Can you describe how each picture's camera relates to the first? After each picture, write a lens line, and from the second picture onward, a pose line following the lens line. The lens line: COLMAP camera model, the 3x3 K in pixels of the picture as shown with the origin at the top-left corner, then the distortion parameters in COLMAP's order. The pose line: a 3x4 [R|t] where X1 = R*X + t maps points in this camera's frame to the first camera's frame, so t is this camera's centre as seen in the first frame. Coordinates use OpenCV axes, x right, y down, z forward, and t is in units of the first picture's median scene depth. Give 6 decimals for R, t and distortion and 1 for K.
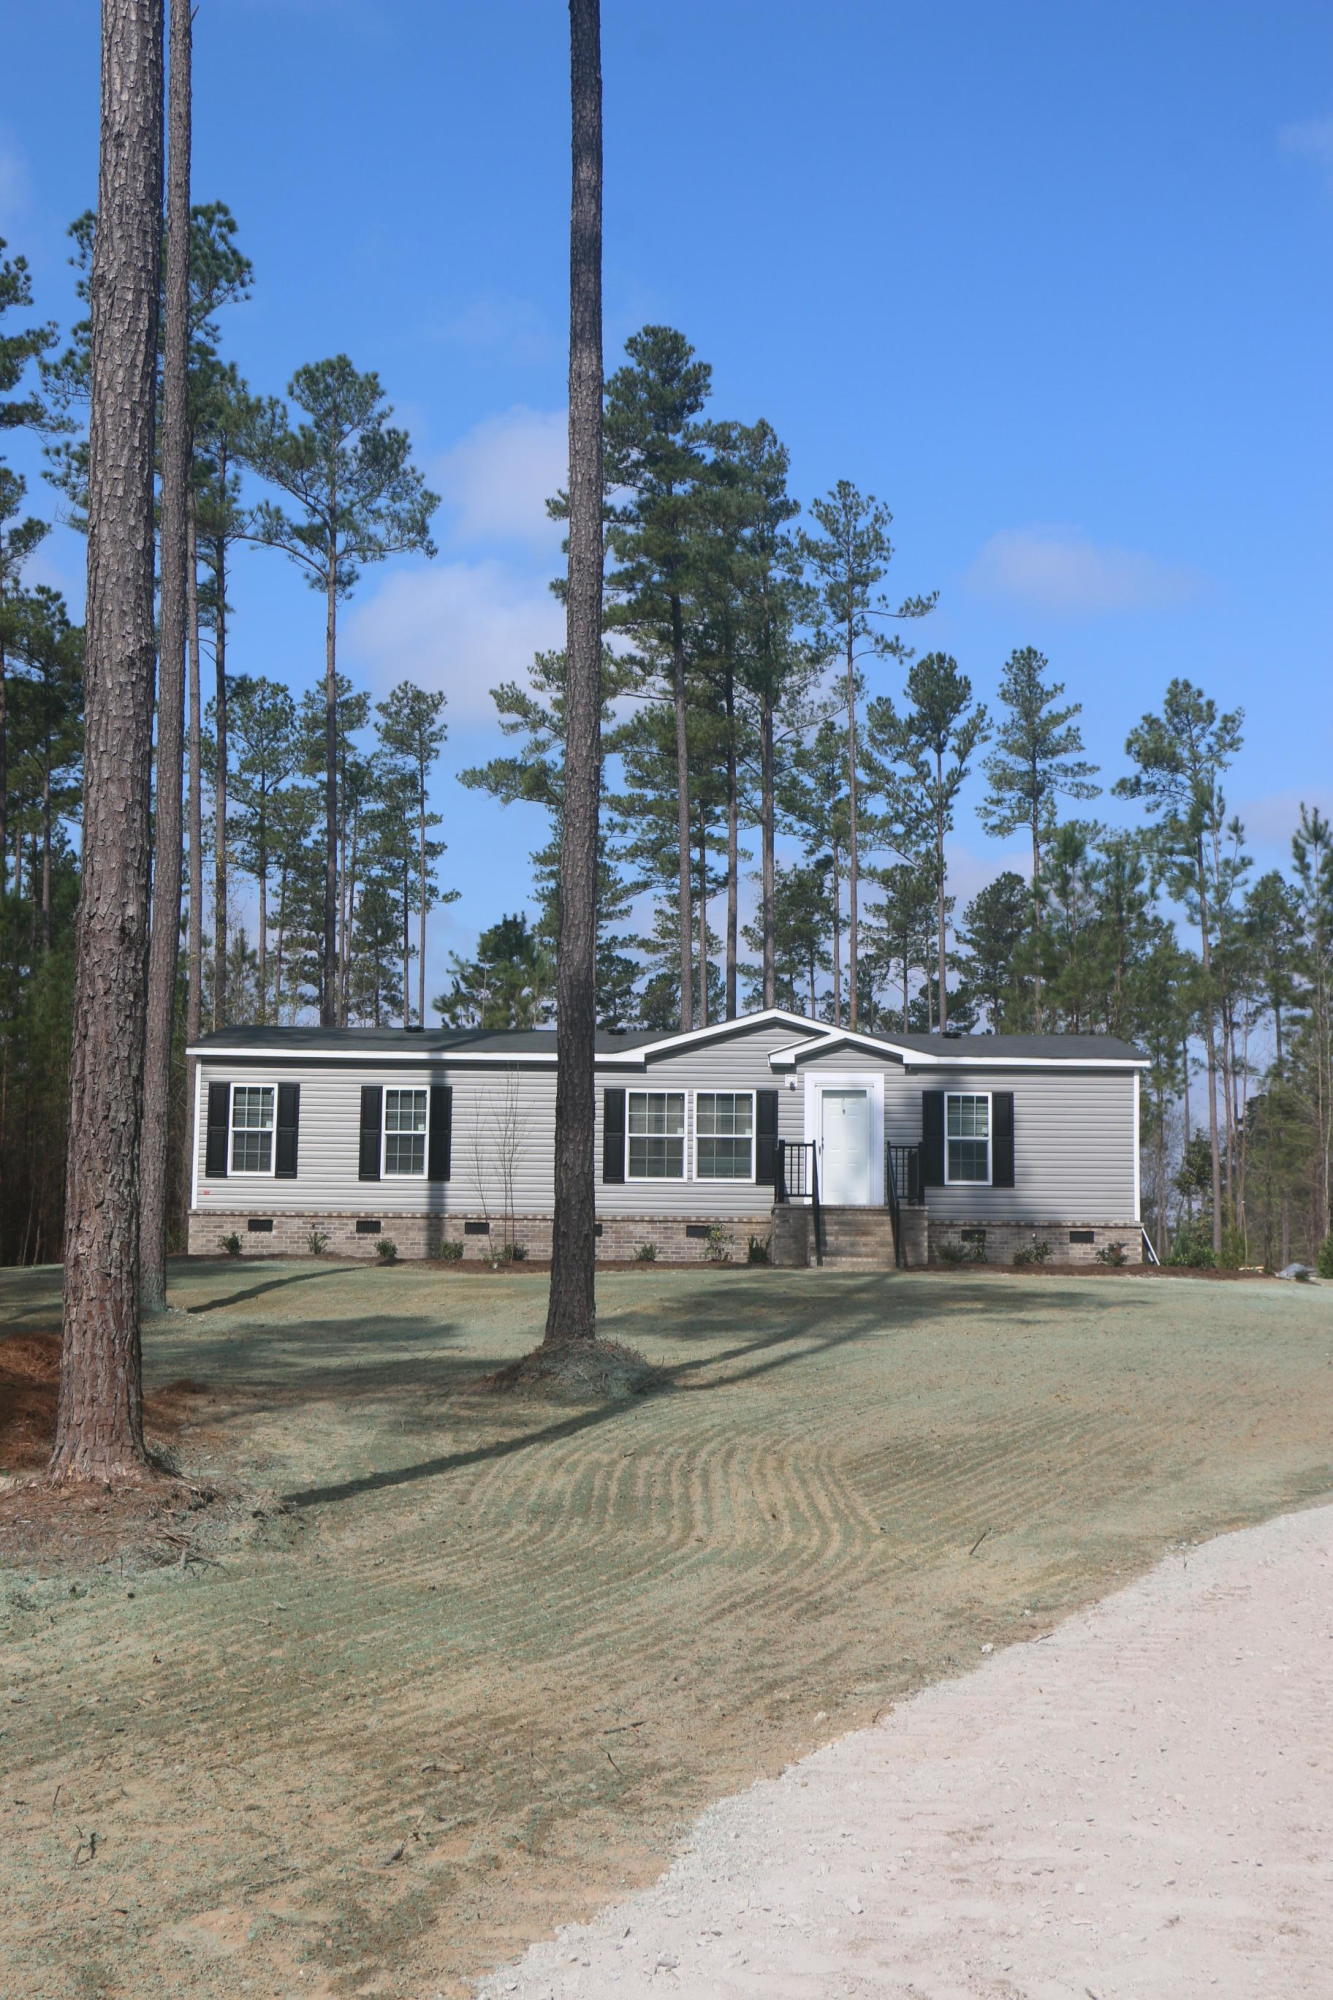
lens RADIAL K [[2678.7, 0, 666.1], [0, 2678.7, 952.2], [0, 0, 1]] dist [0.023636, 0.189548]
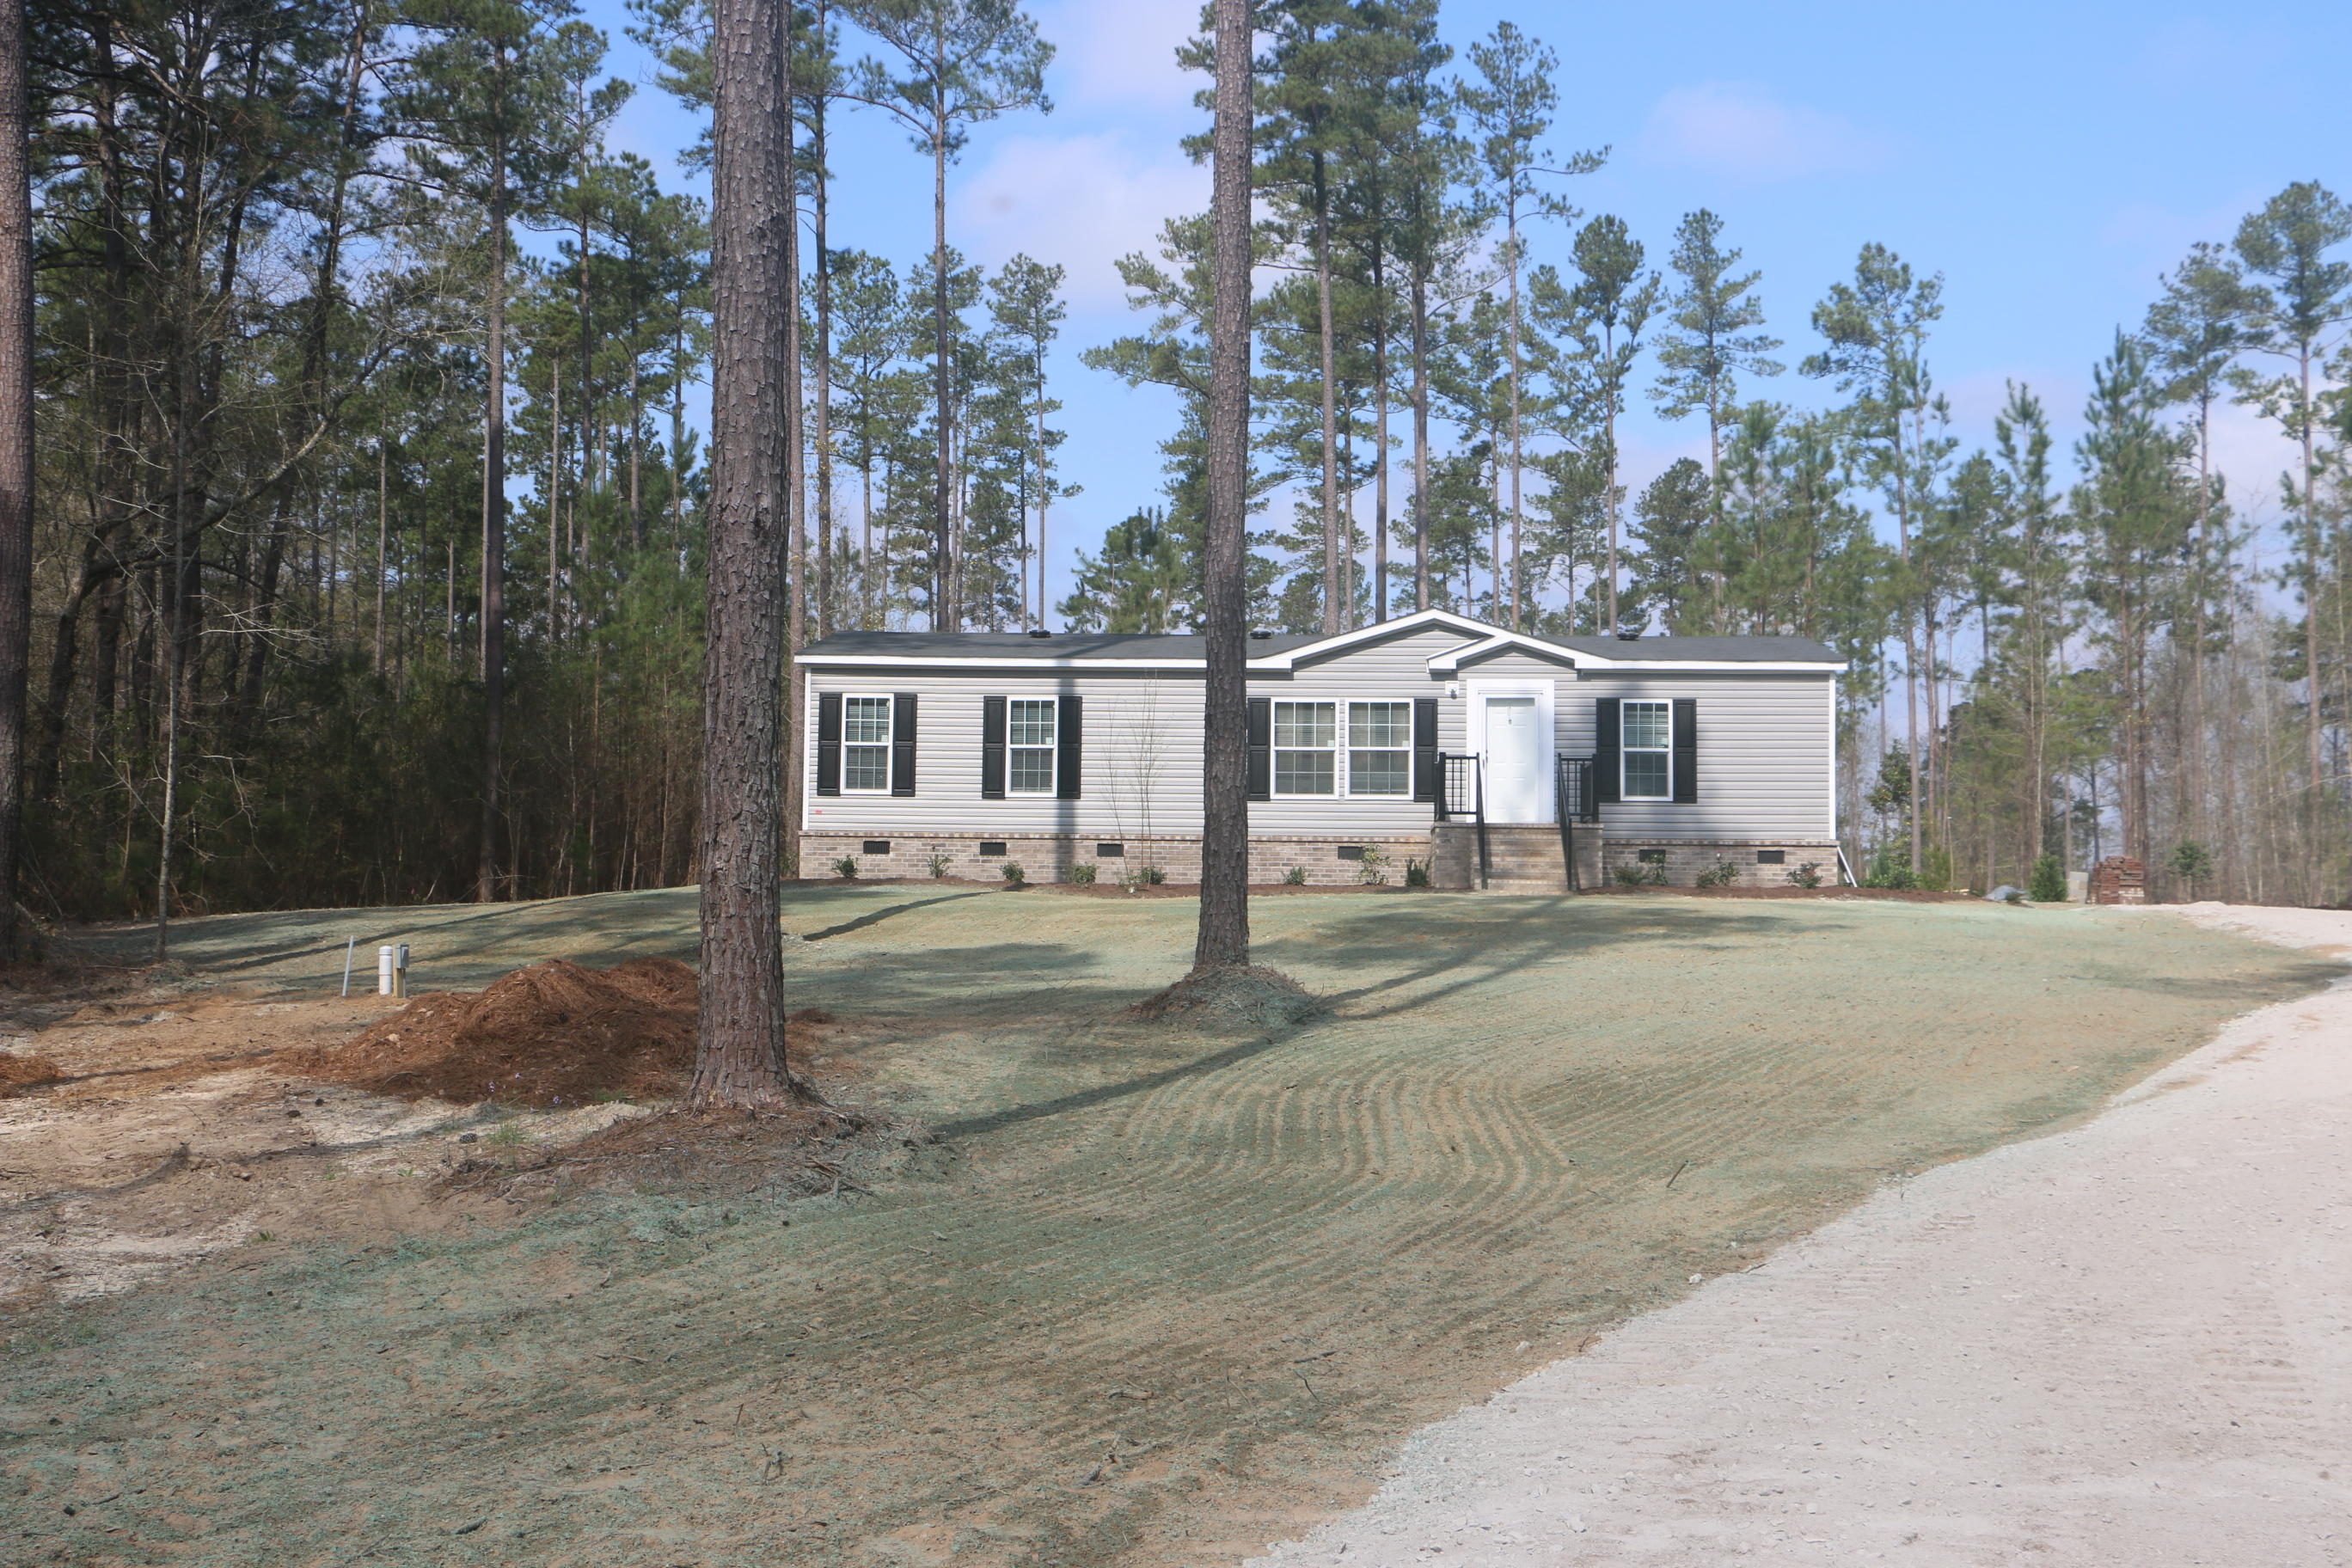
lens RADIAL K [[2940.9, 0, 1188.9], [0, 2940.9, 719.1], [0, 0, 1]] dist [-0.000525, 0.025688]
pose [[0.999200, -0.005295, -0.039629, -0.002574], [0.007553, 0.998343, 0.057039, 0.000528], [0.039261, -0.057292, 0.997585, -0.003796]]
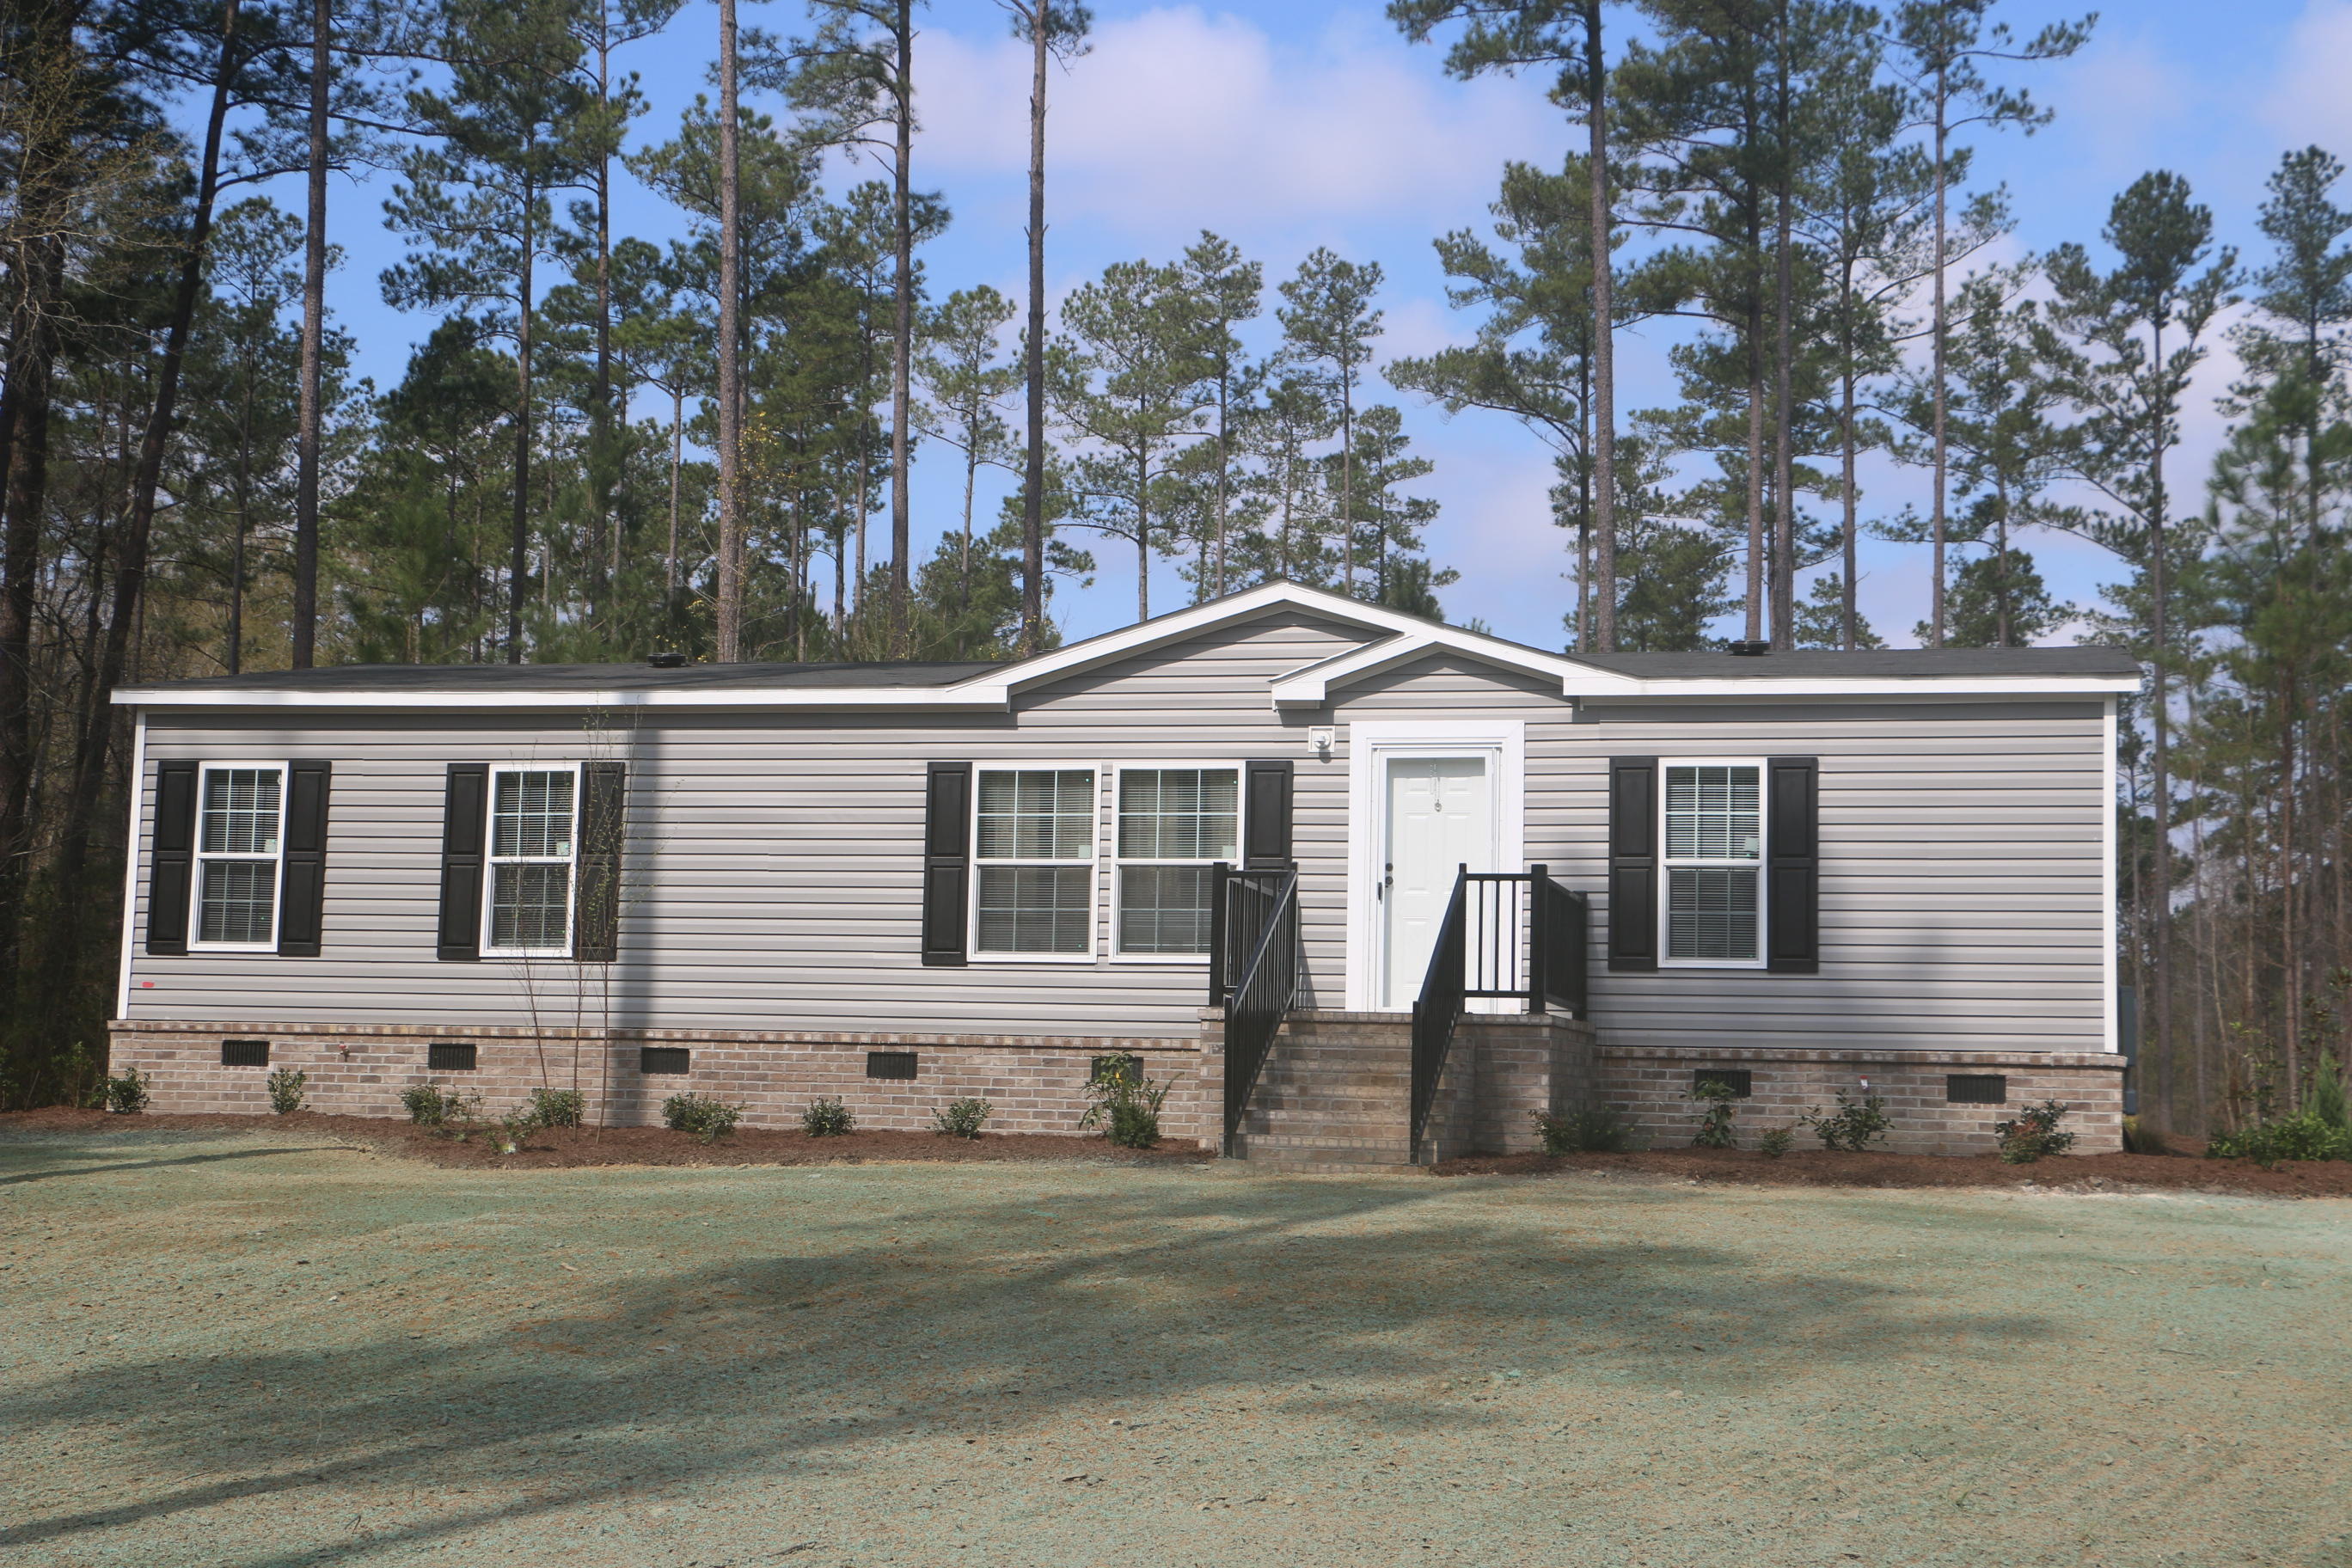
lens RADIAL K [[3303.9, 0, 1211.7], [0, 3303.9, 820.9], [0, 0, 1]] dist [0.026800, 0.617396]
pose [[0.975690, -0.010220, -0.218918, 0.116818], [0.017770, 0.999312, 0.032546, 0.033433], [0.218435, -0.035645, 0.975200, 0.348330]]
